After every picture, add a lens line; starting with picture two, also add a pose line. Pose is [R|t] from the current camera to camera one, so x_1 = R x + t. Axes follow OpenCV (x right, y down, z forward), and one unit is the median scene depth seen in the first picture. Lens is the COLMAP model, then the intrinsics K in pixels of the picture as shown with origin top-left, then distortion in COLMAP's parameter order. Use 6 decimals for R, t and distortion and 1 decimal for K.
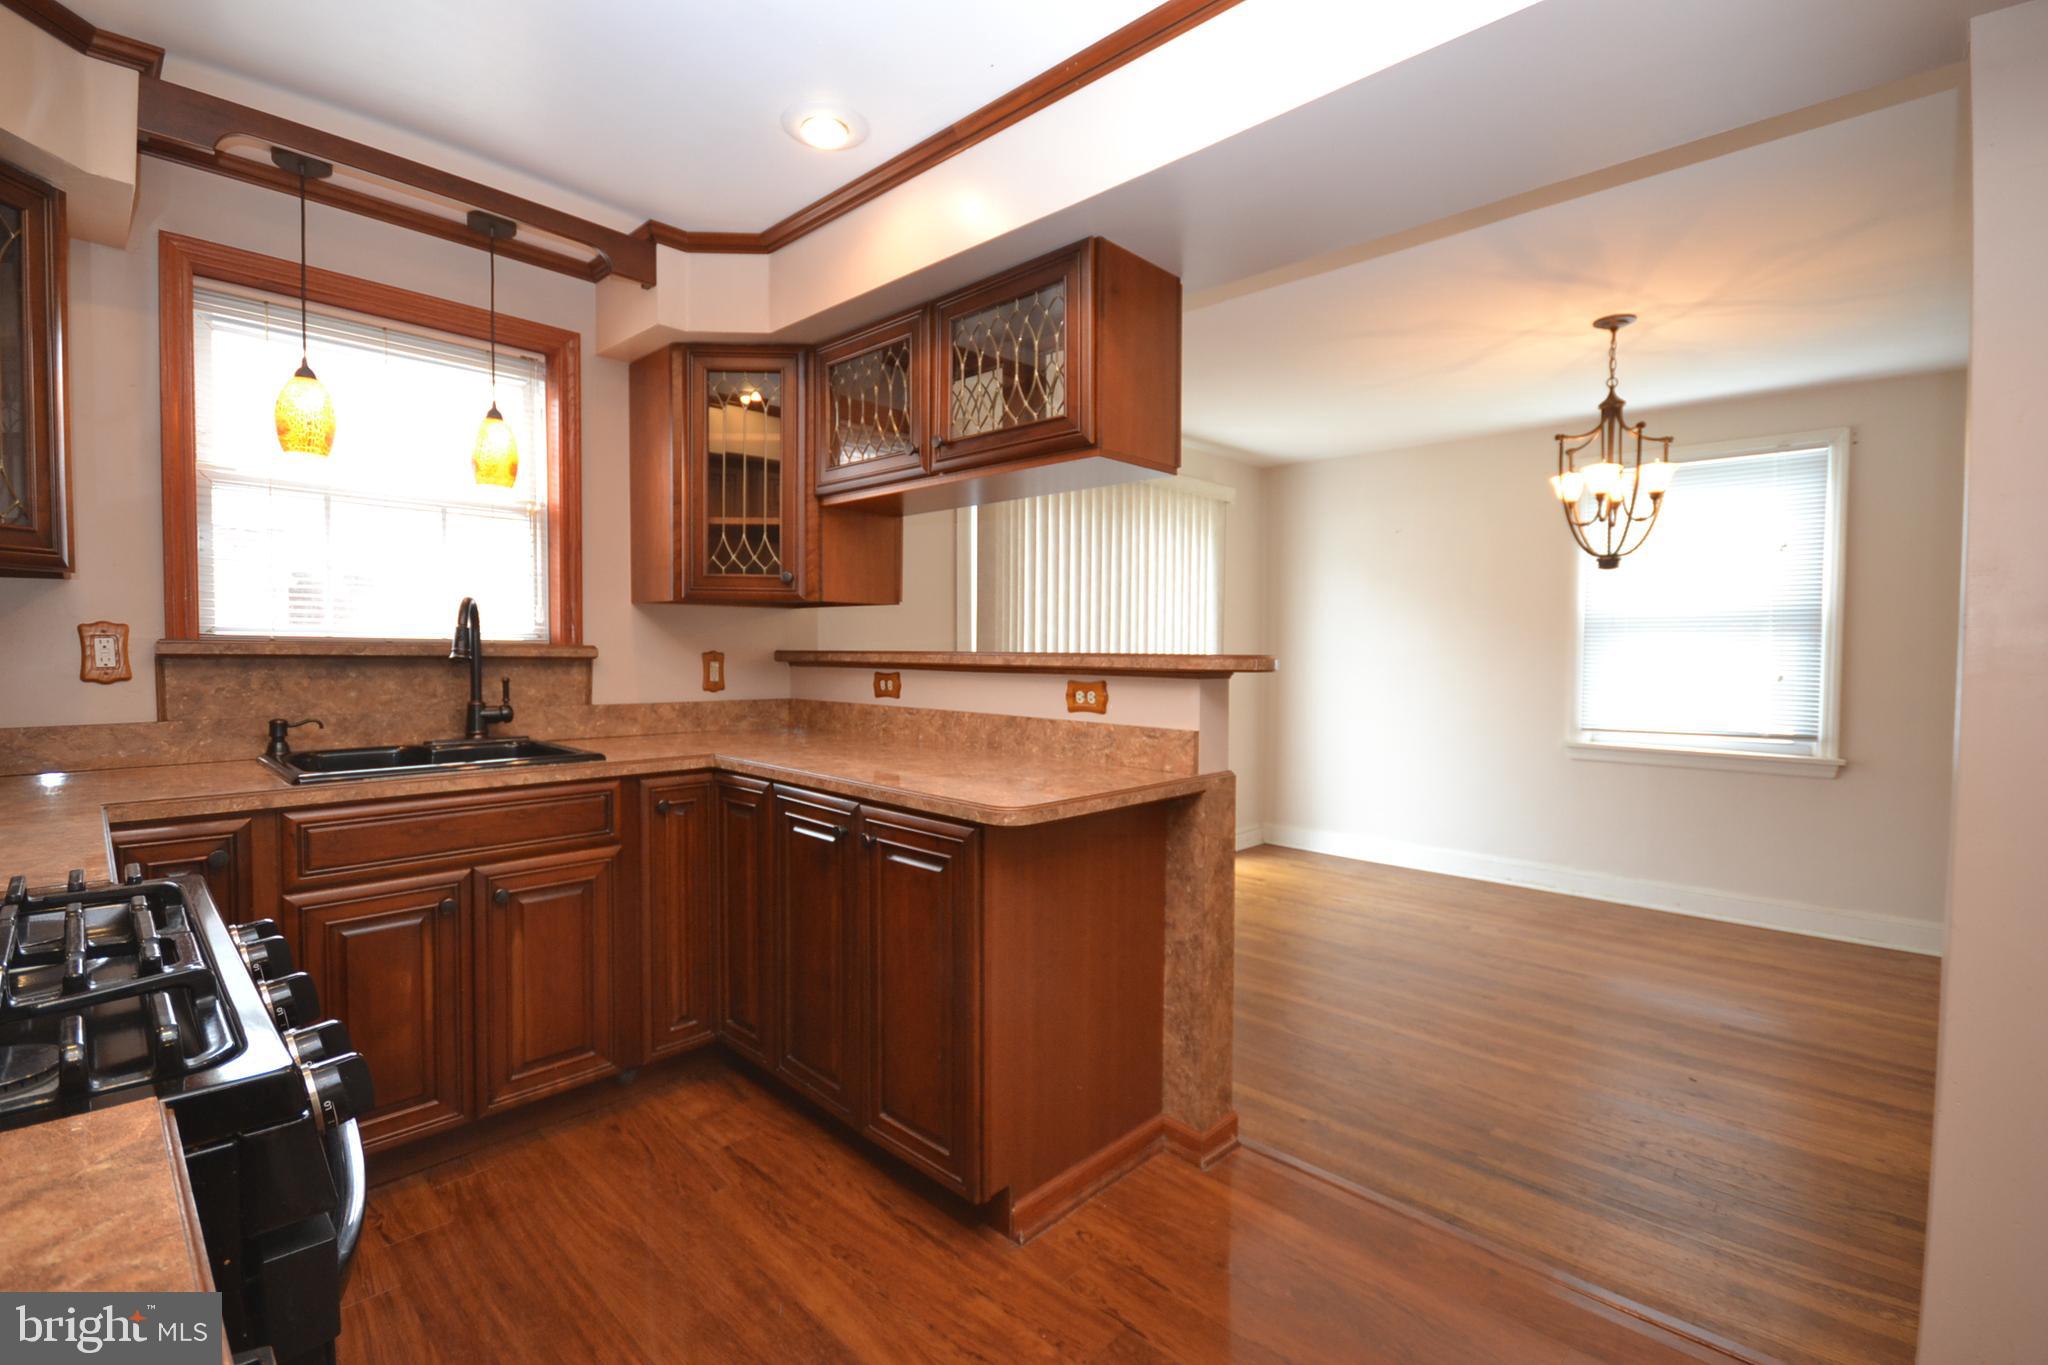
lens RADIAL K [[915.6, 0, 1017.1], [0, 915.6, 682.4], [0, 0, 1]] dist [0.002770, -0.001128]
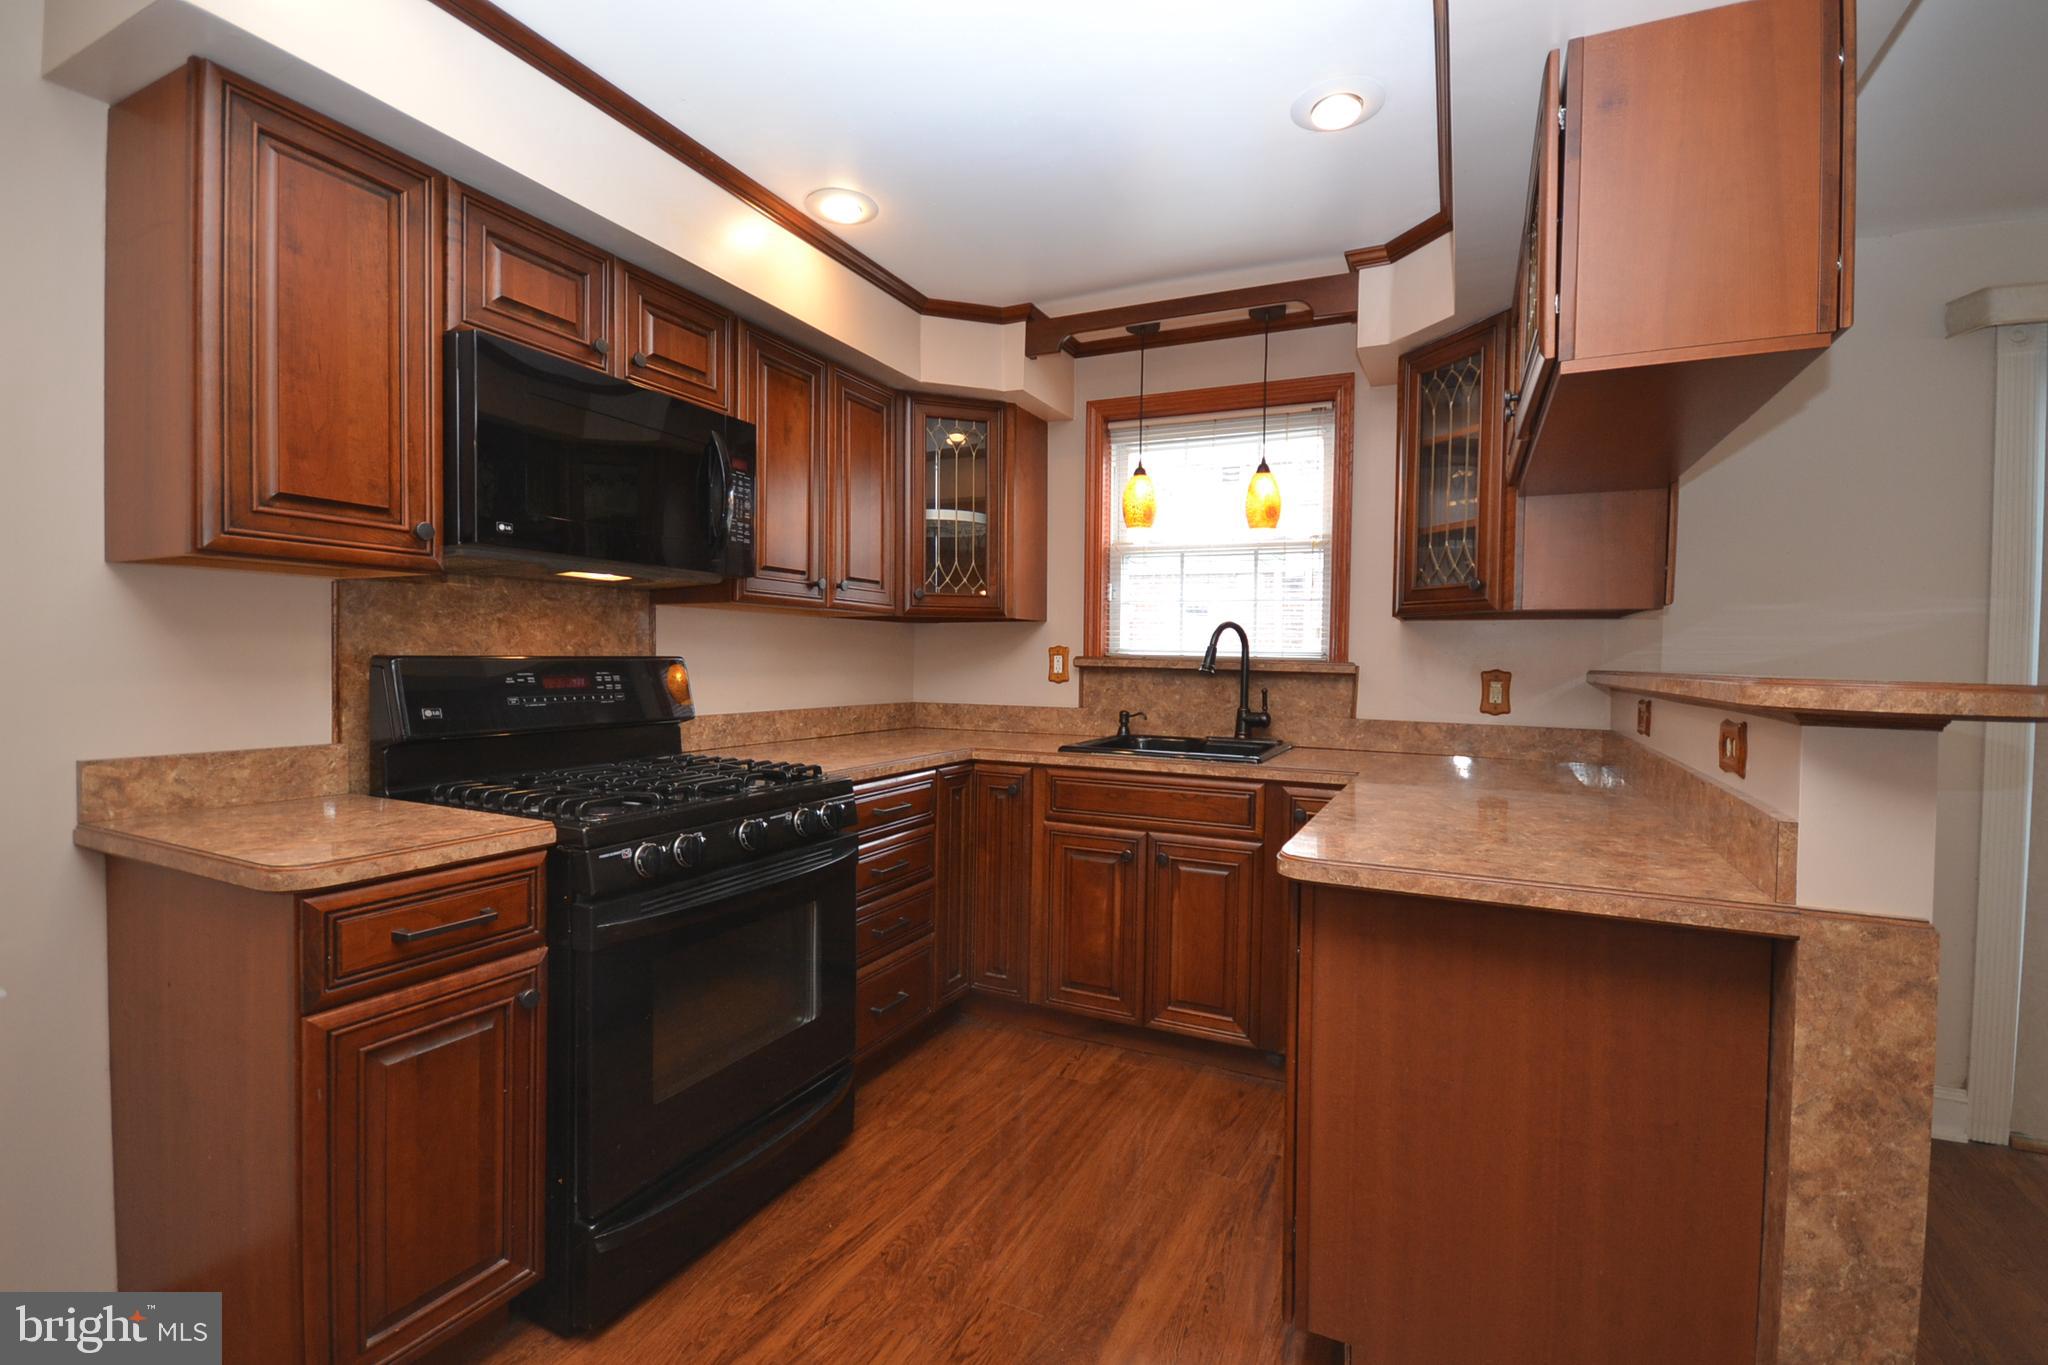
lens RADIAL K [[915.6, 0, 1027.4], [0, 915.6, 680.3], [0, 0, 1]] dist [0.002770, -0.001128]
pose [[0.315098, 0.021343, -0.948819, 0.479220], [-0.048188, 0.998817, 0.006464, -0.009485], [0.947835, 0.043685, 0.315754, 0.347672]]
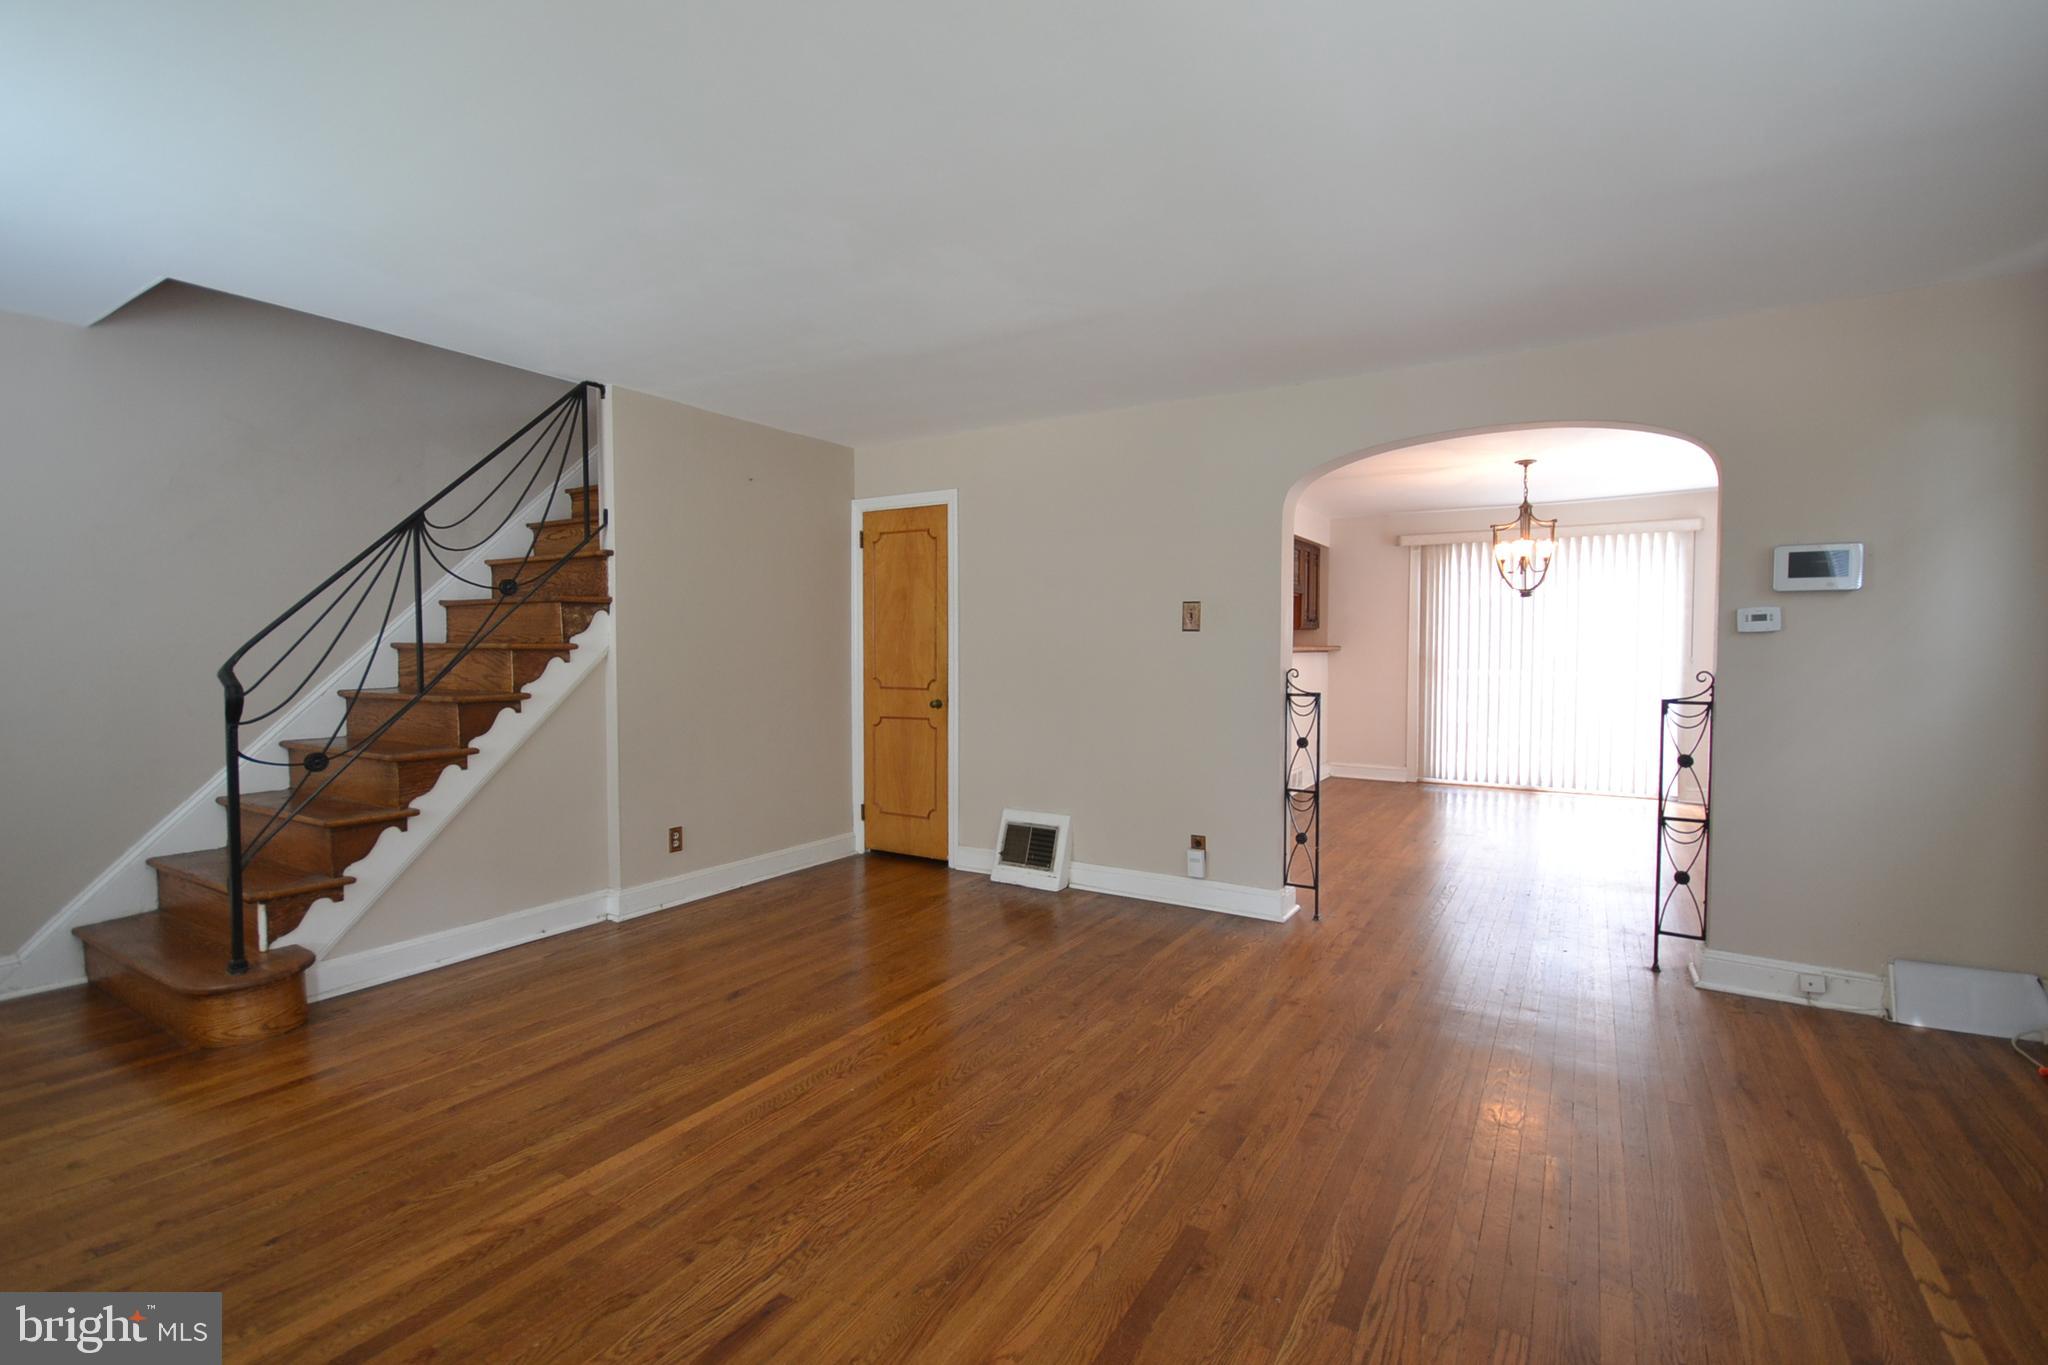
lens RADIAL K [[915.6, 0, 1016.1], [0, 915.6, 678.1], [0, 0, 1]] dist [0.002770, -0.001128]
pose [[0.209195, 0.026224, -0.977522, 2.759787], [-0.036555, 0.999151, 0.018981, 0.048419], [0.977190, 0.031763, 0.209976, -0.446048]]
